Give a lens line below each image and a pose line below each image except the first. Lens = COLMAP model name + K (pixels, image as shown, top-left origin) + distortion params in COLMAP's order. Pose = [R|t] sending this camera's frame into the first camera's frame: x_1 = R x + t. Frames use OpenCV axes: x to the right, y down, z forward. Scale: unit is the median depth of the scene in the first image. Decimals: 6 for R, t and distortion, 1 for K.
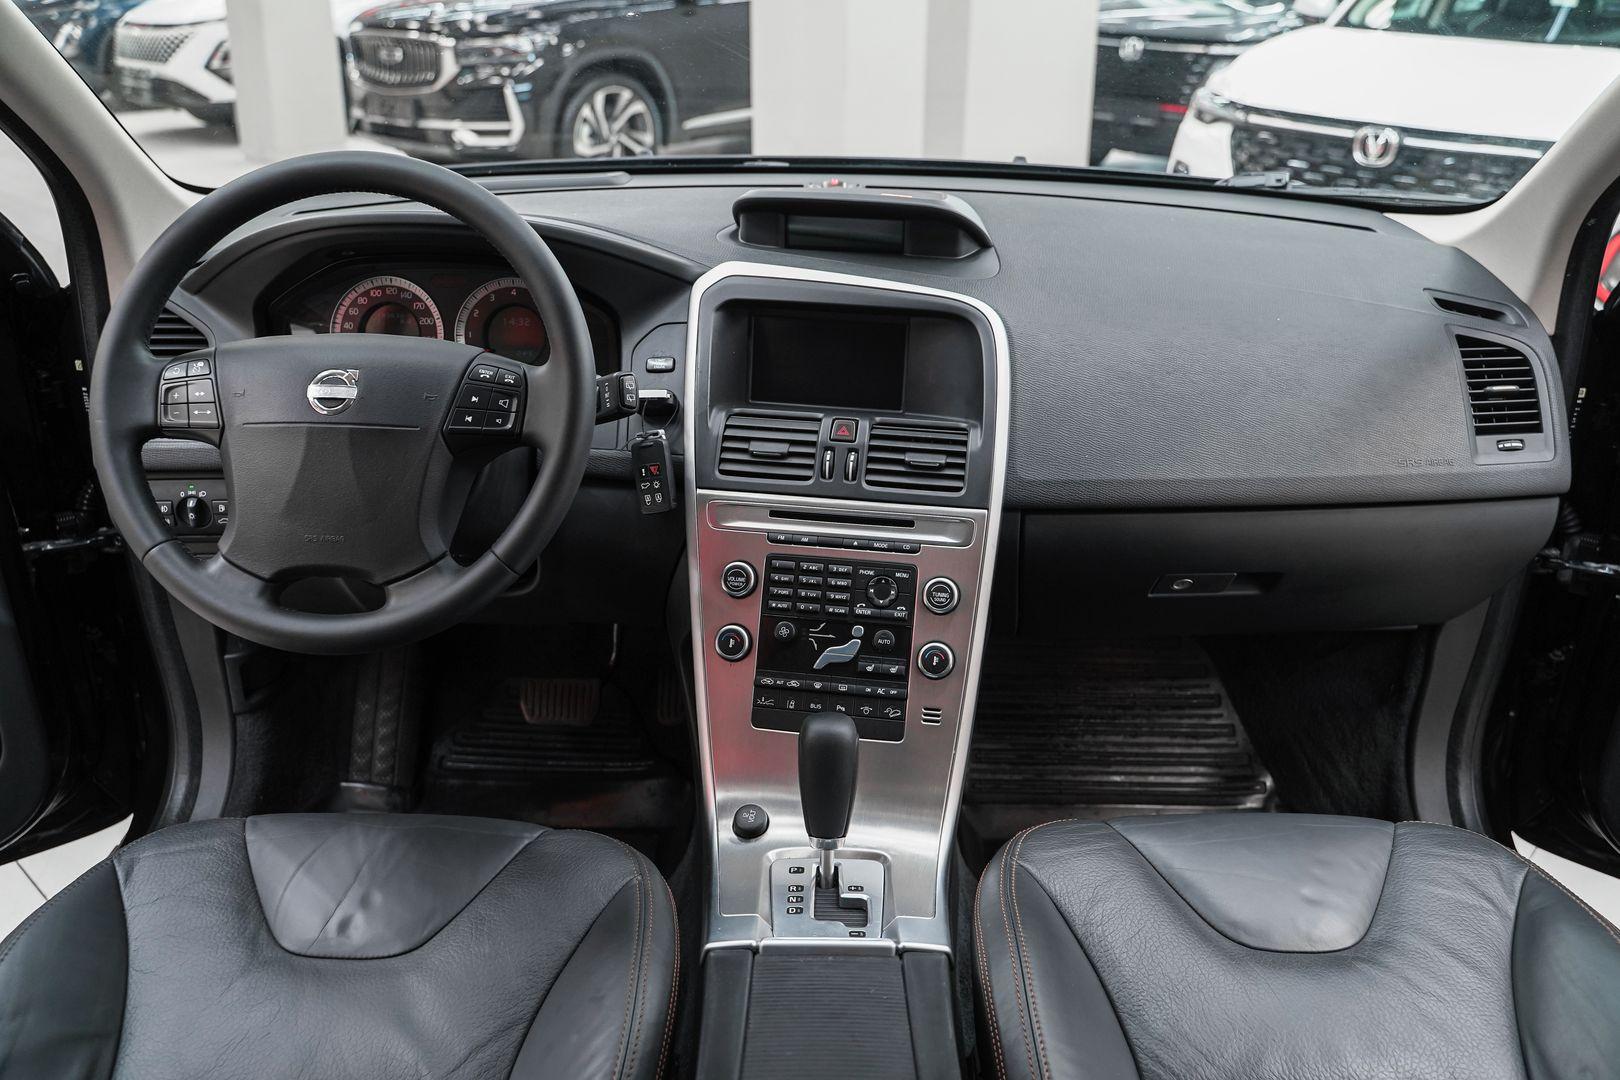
lens RADIAL K [[1329.4, 0, 810.0], [0, 1329.4, 540.0], [0, 0, 1]] dist [-0.110751, 0.070646]
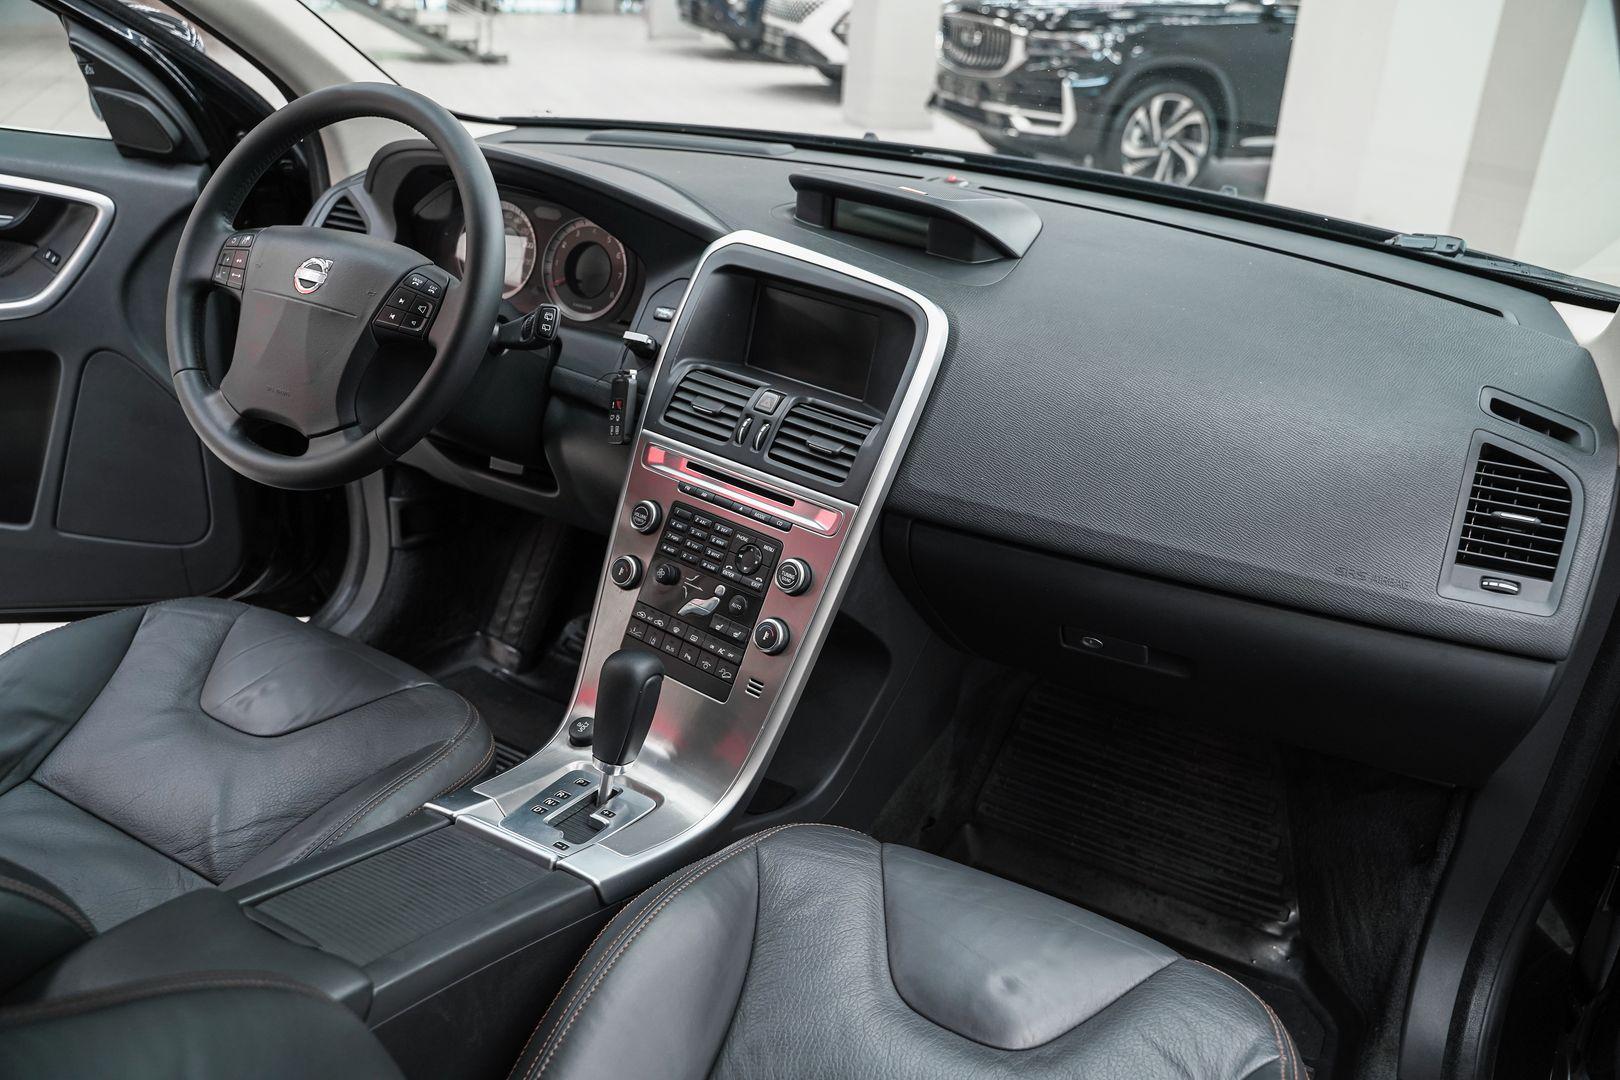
lens RADIAL K [[1304.4, 0, 810.0], [0, 1304.4, 540.0], [0, 0, 1]] dist [-0.118070, 0.090923]
pose [[0.883938, 0.241770, -0.400251, 0.488365], [-0.238767, 0.969330, 0.058213, -0.045291], [0.402050, 0.044110, 0.914555, 0.087085]]
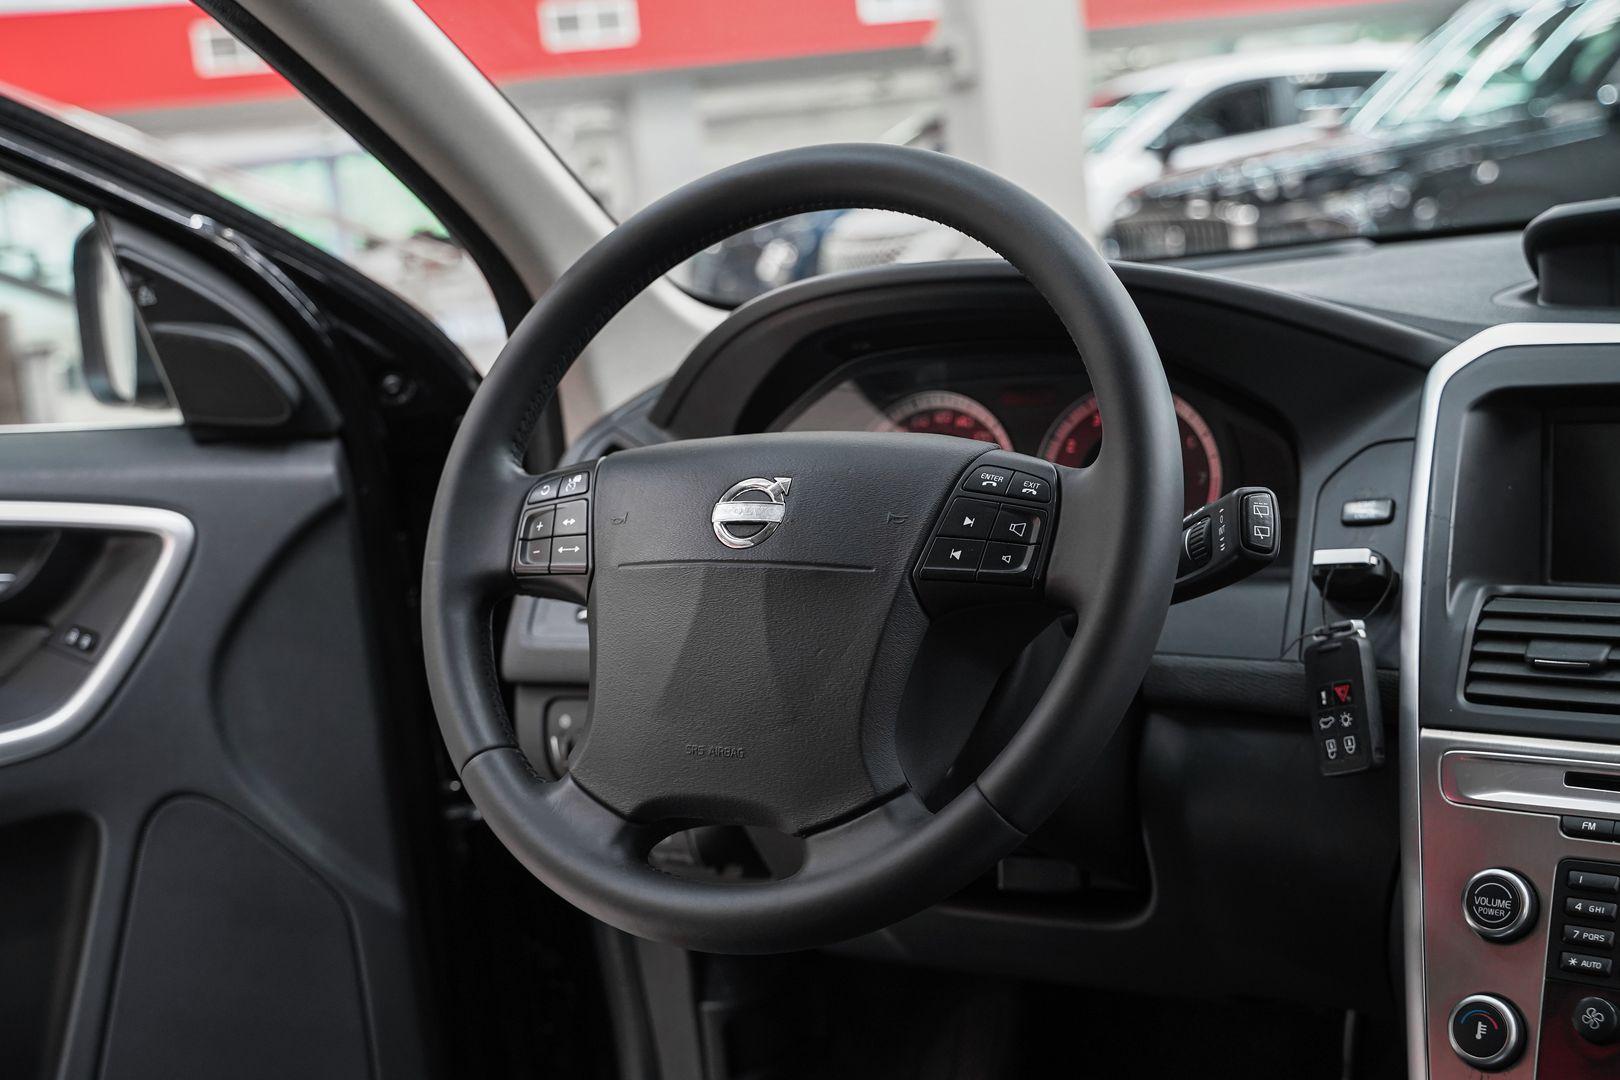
lens RADIAL K [[1939.7, 0, 764.6], [0, 1939.7, 503.4], [0, 0, 1]] dist [0.012387, 0.022507]
pose [[0.867704, -0.030022, -0.496173, 0.075830], [-0.085960, 0.974073, -0.209266, 0.059557], [0.489592, 0.224232, 0.842627, 0.199653]]
